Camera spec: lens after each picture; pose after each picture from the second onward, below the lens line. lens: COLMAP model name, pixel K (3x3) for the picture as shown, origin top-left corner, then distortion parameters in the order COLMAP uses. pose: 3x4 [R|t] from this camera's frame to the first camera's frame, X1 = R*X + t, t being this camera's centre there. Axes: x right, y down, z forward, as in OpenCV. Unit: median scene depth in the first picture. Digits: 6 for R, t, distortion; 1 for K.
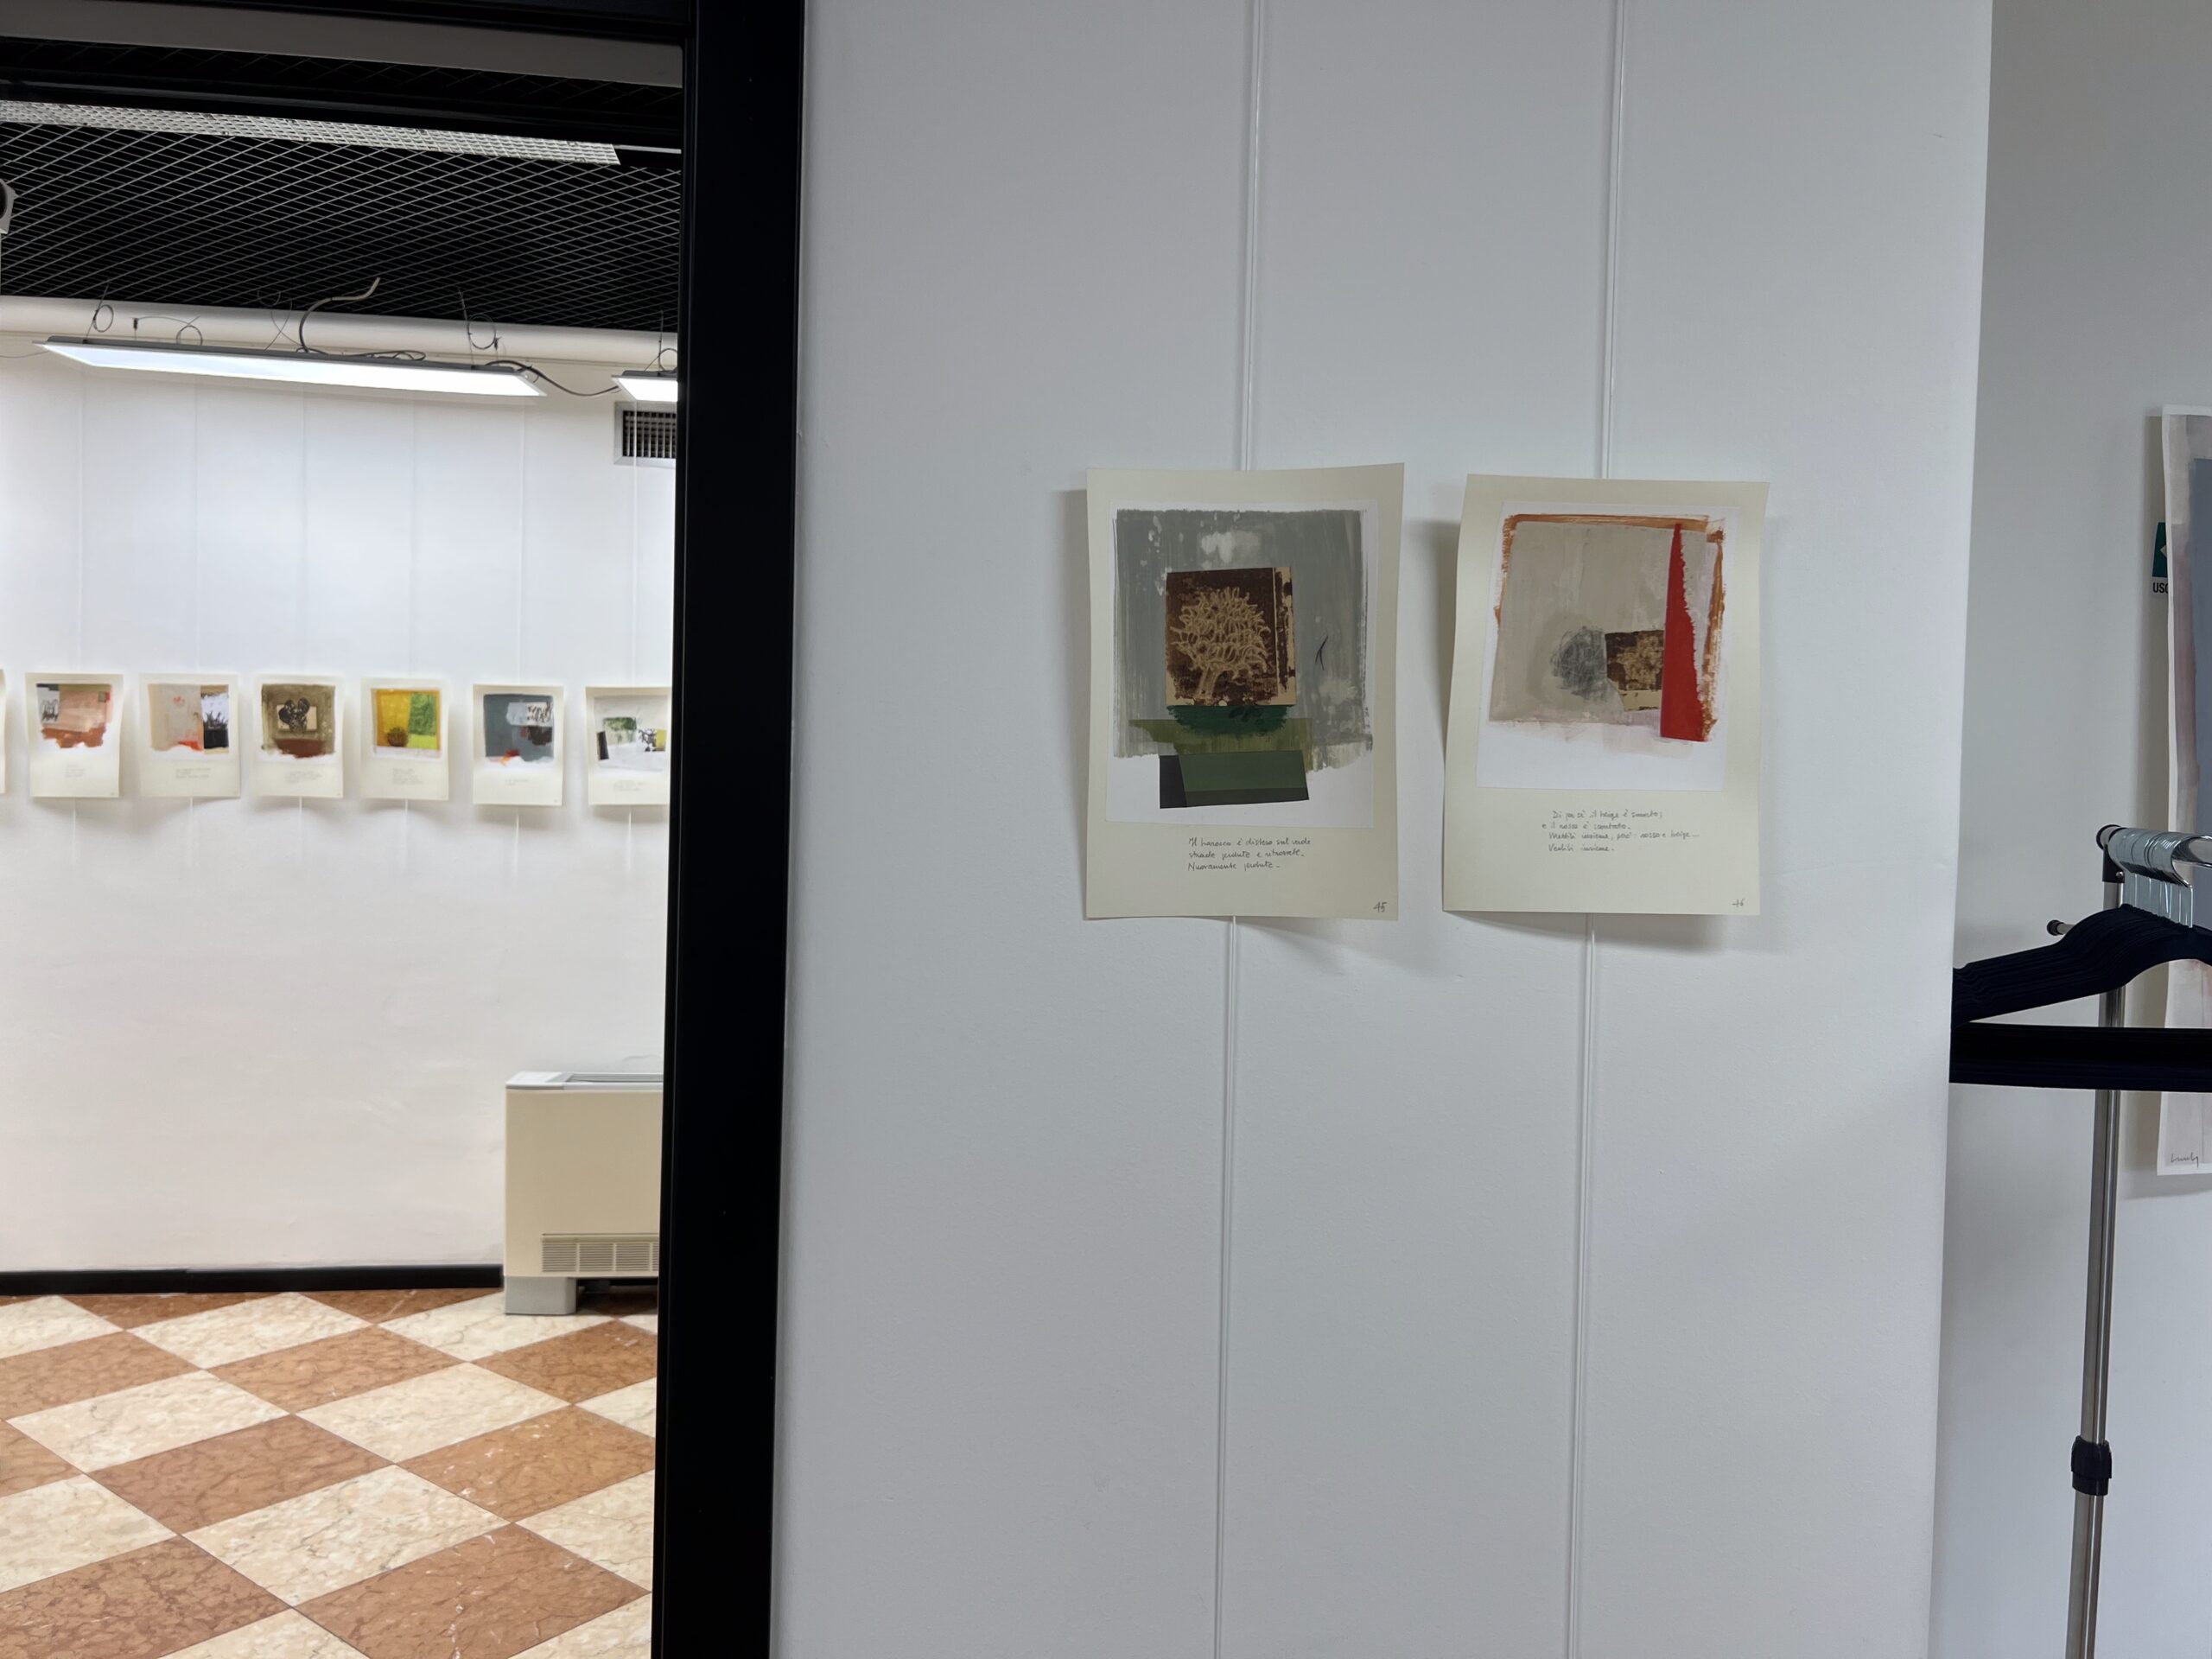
lens RADIAL K [[1664.1, 0, 1099.7], [0, 1664.1, 813.8], [0, 0, 1]] dist [0.054737, -0.056189]
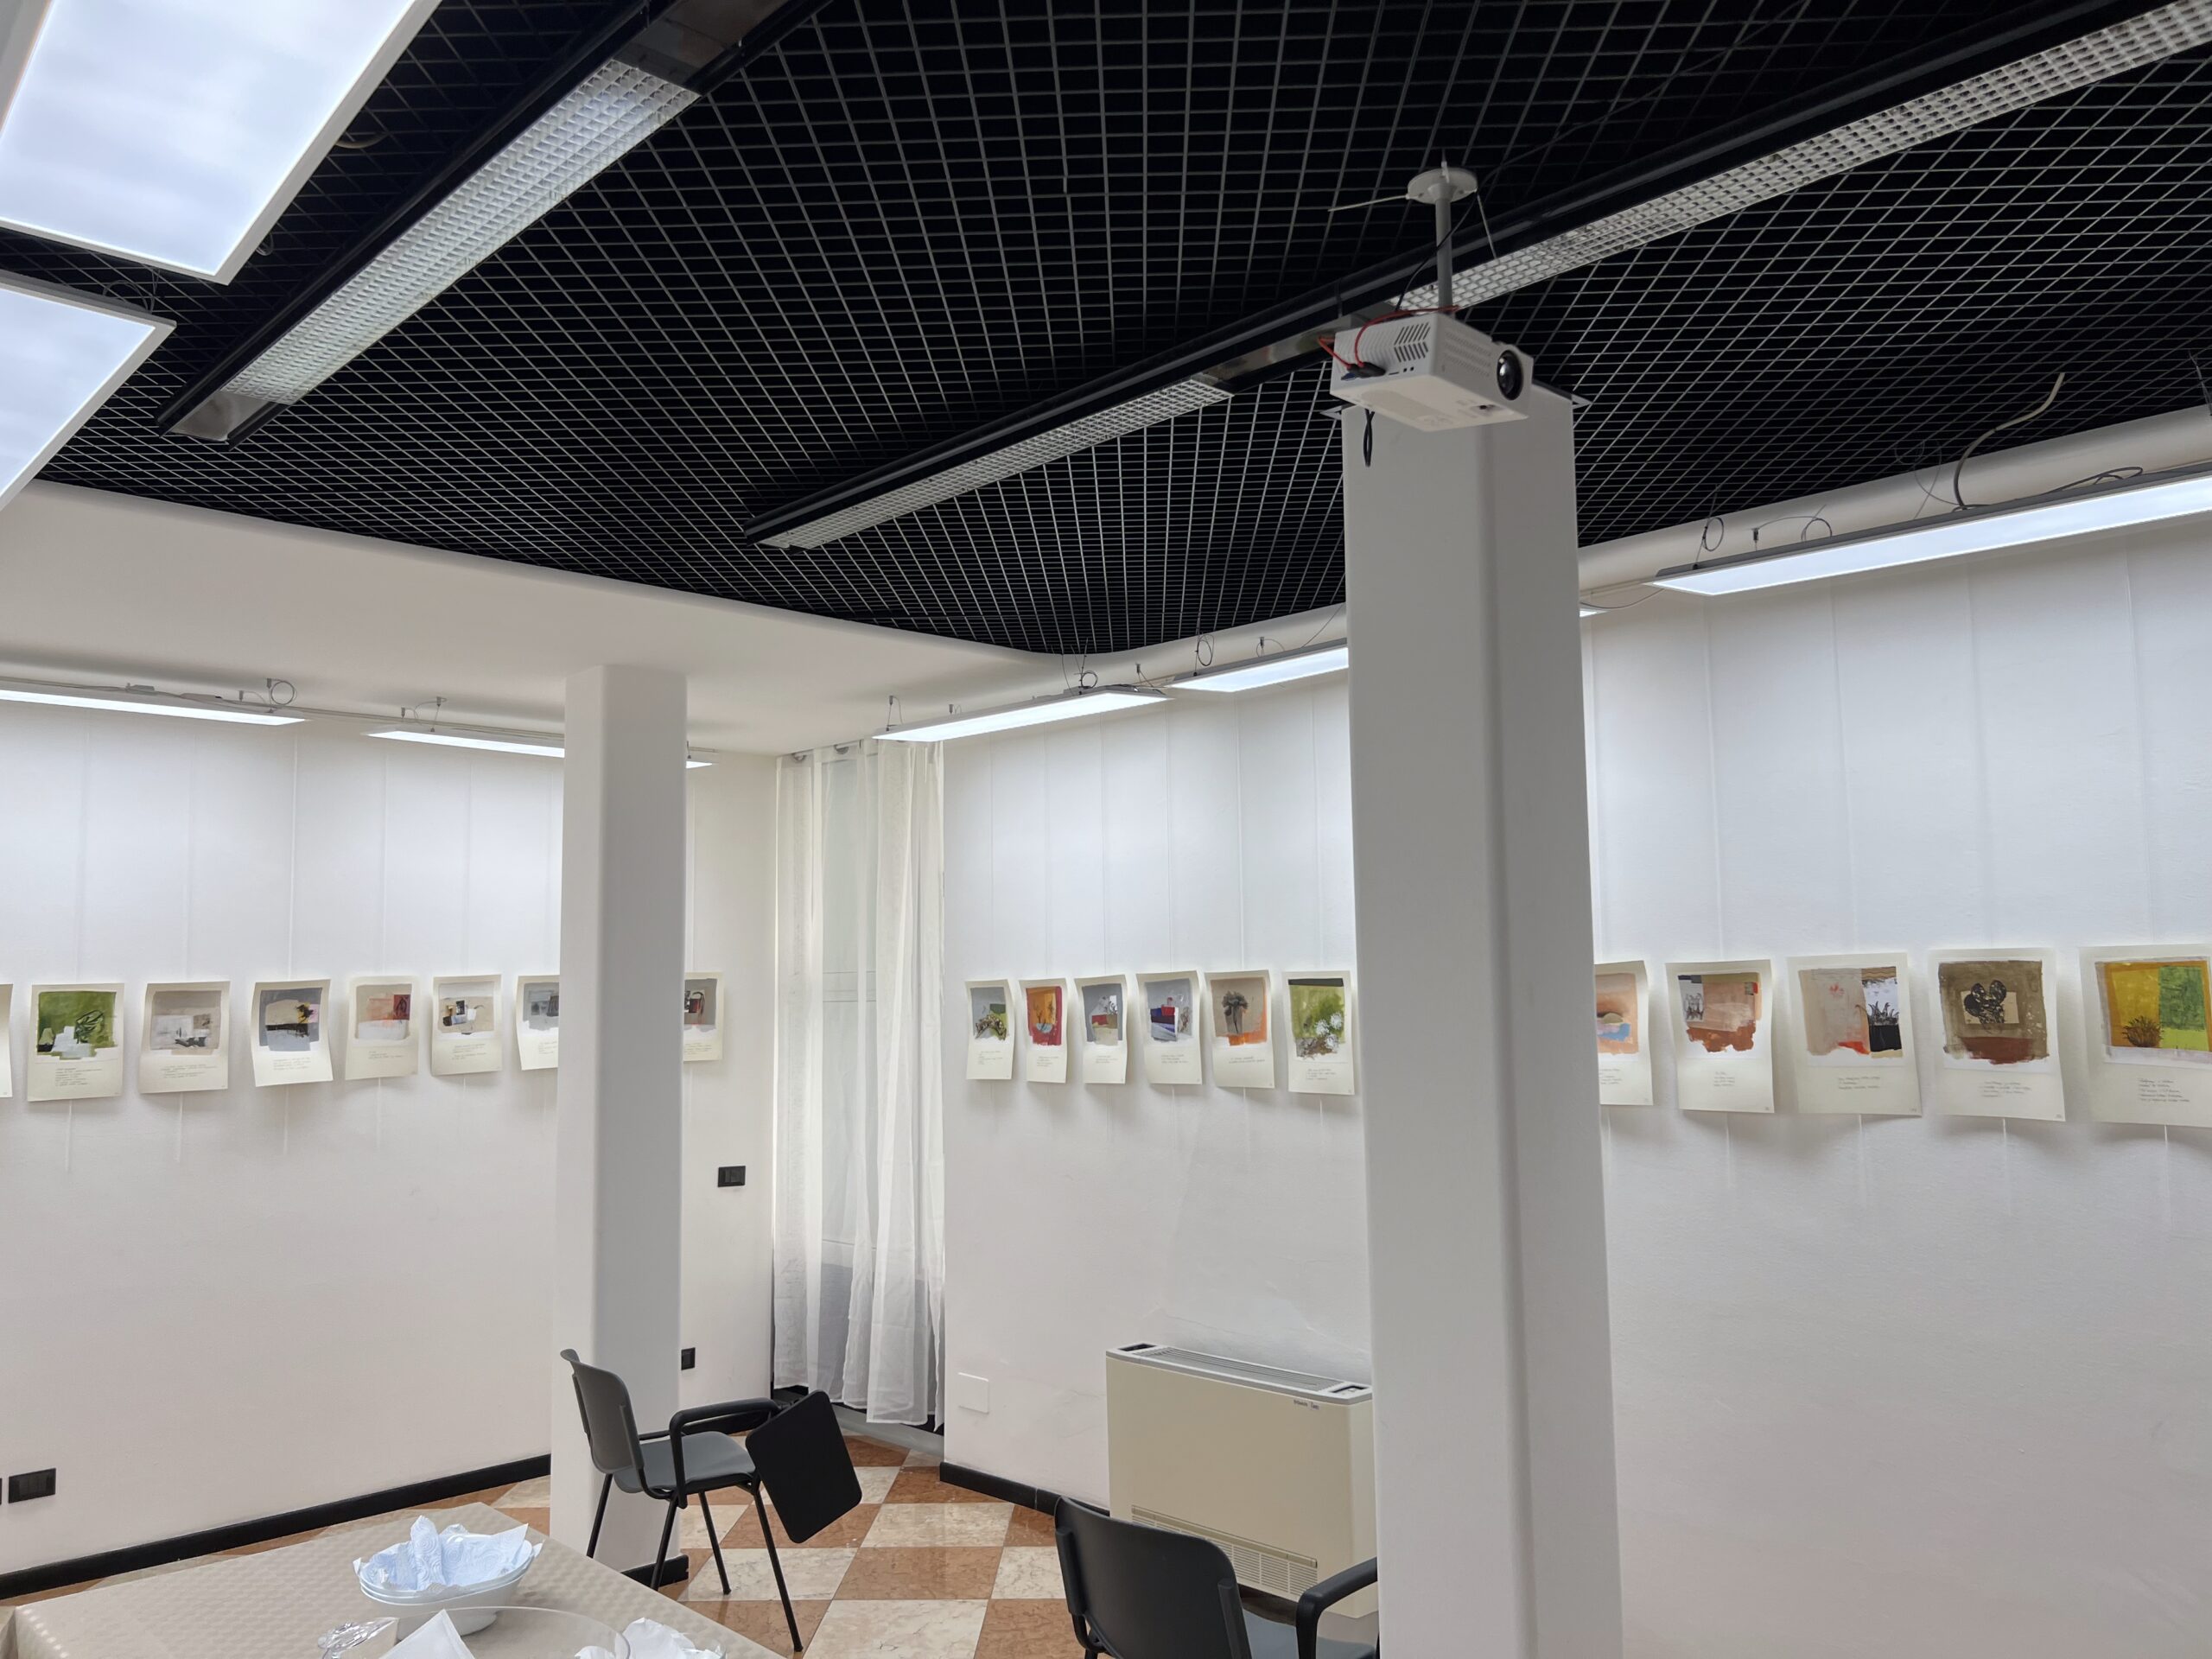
lens RADIAL K [[1664.1, 0, 1088.6], [0, 1664.1, 833.5], [0, 0, 1]] dist [0.054737, -0.056189]
pose [[0.579274, -0.107710, -0.807985, -0.107933], [0.005046, 0.991686, -0.128581, -0.040588], [0.815117, 0.070406, 0.575001, 0.259399]]
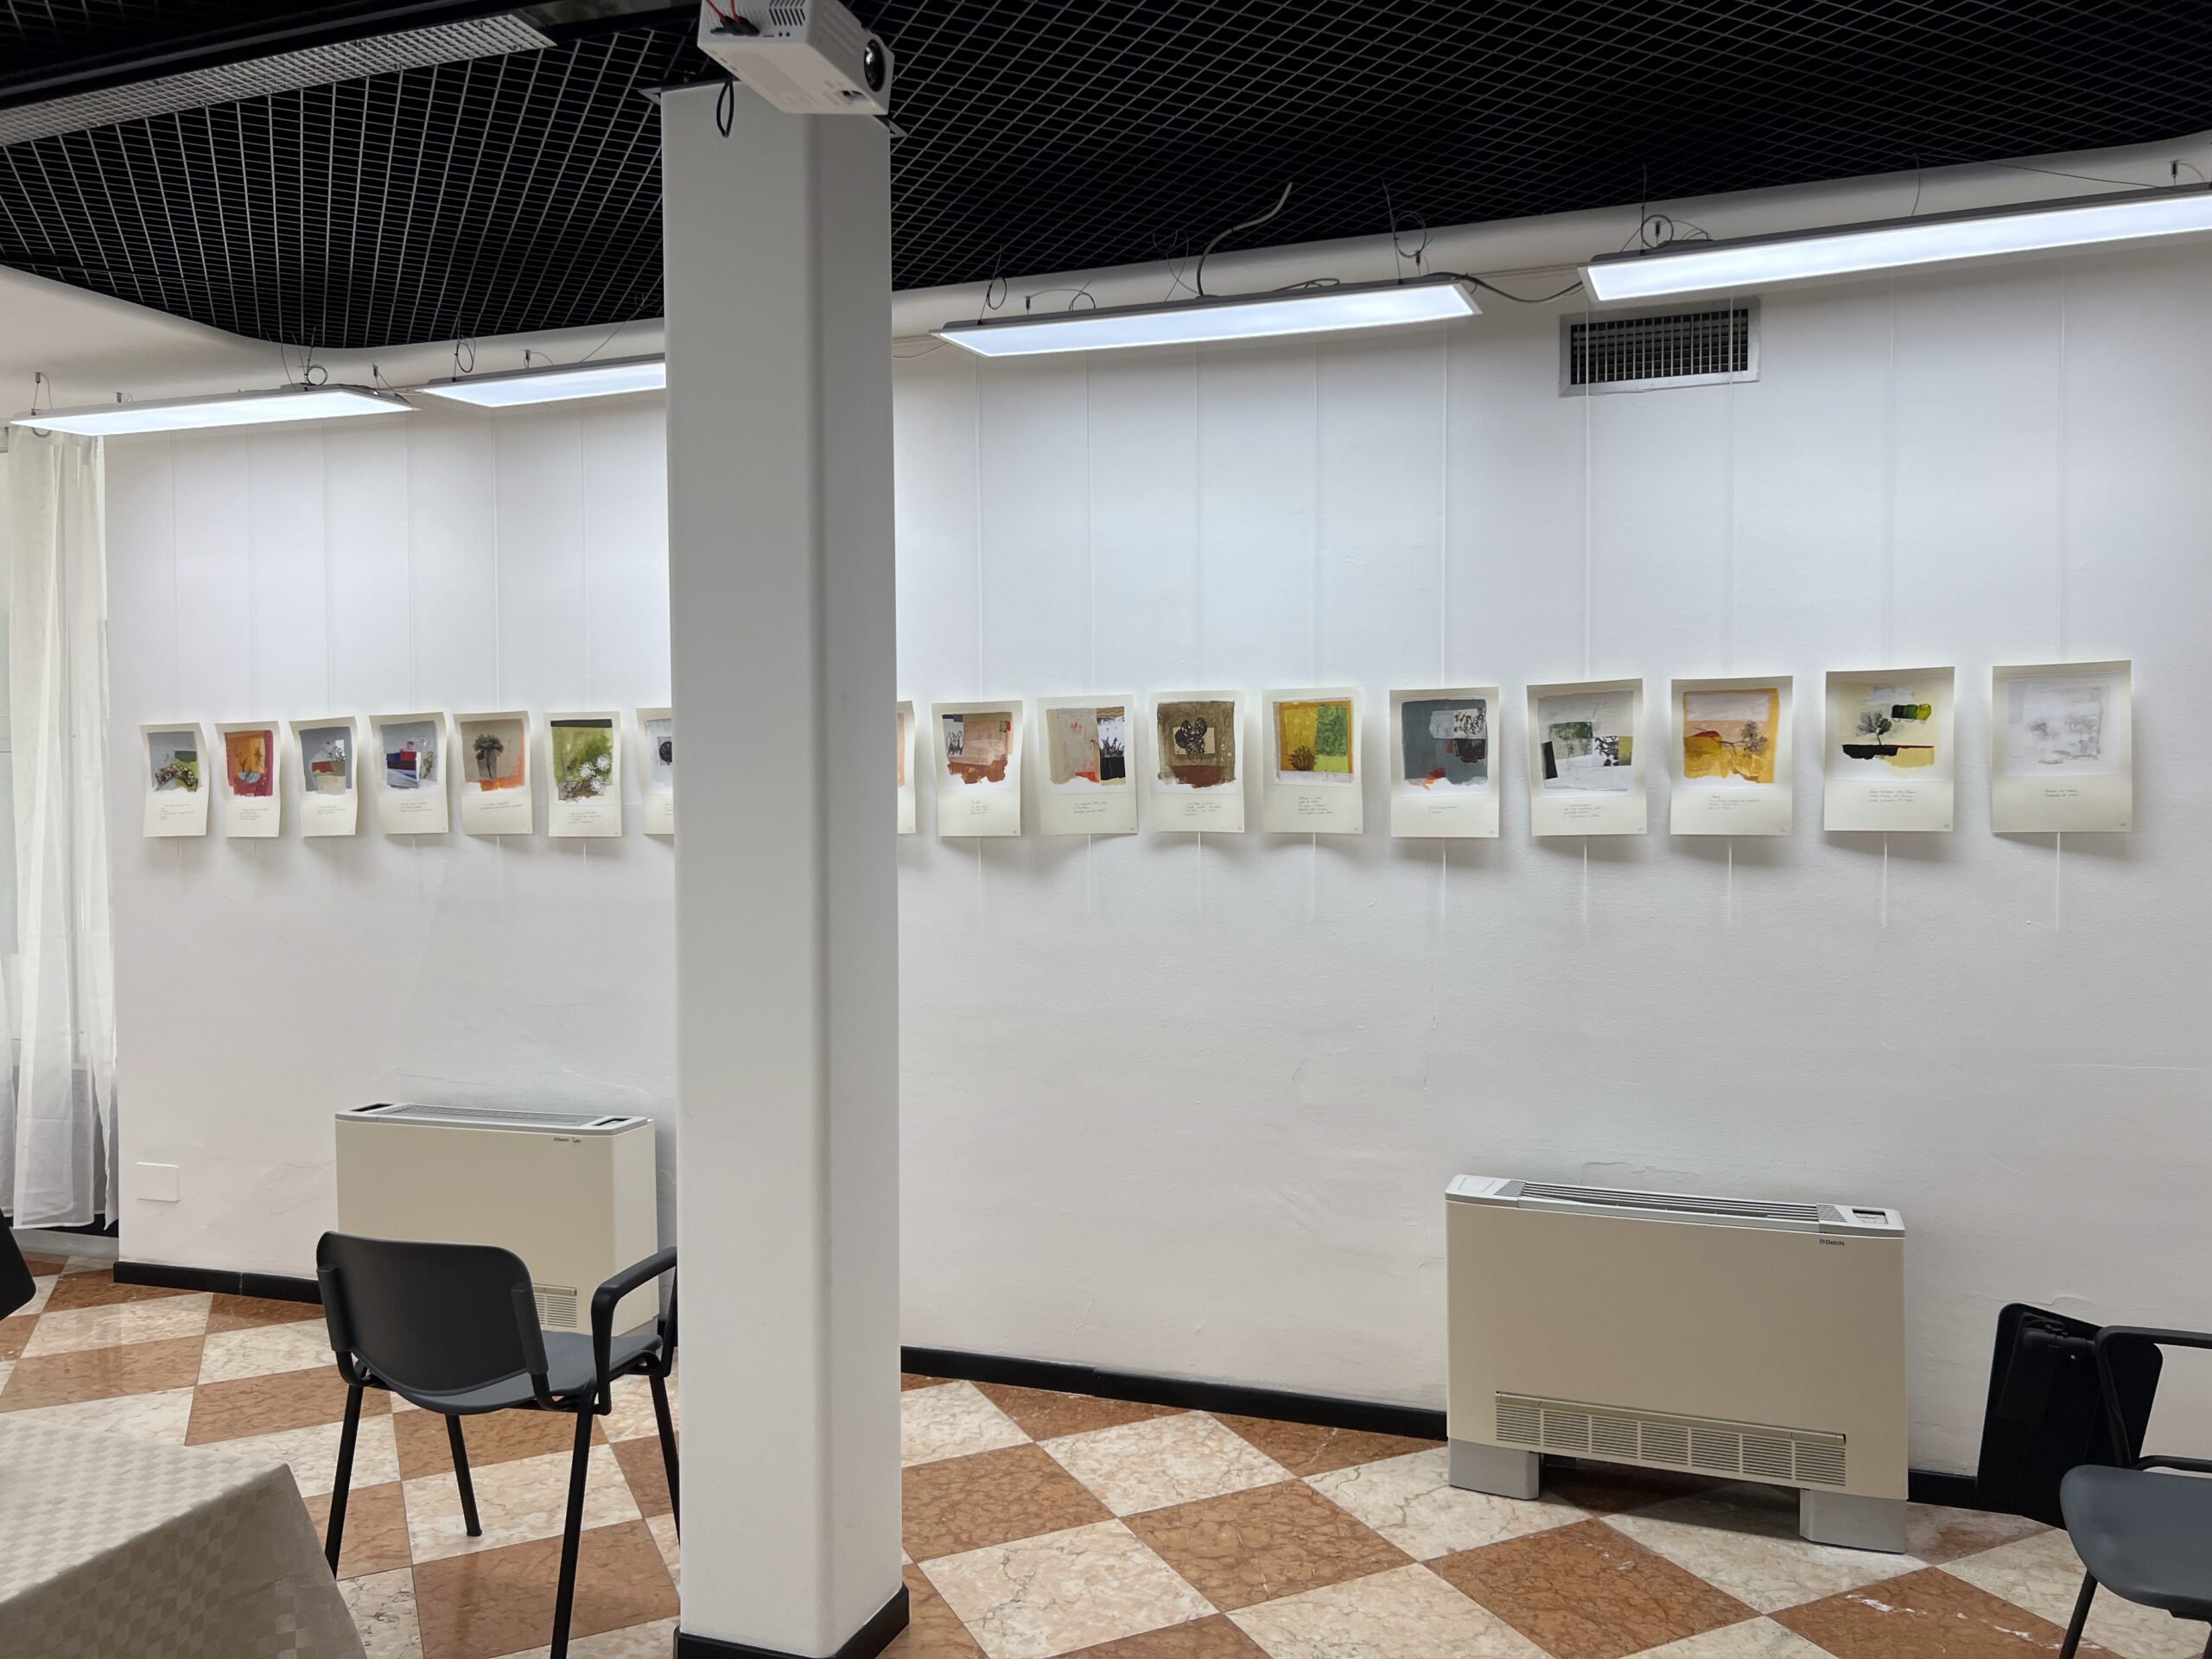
lens RADIAL K [[1664.1, 0, 1113.7], [0, 1664.1, 834.7], [0, 0, 1]] dist [0.054737, -0.056189]
pose [[0.892140, -0.013991, -0.451542, -0.130696], [0.014194, 0.999895, -0.002938, -0.006820], [0.451536, -0.003788, 0.892245, 0.219770]]
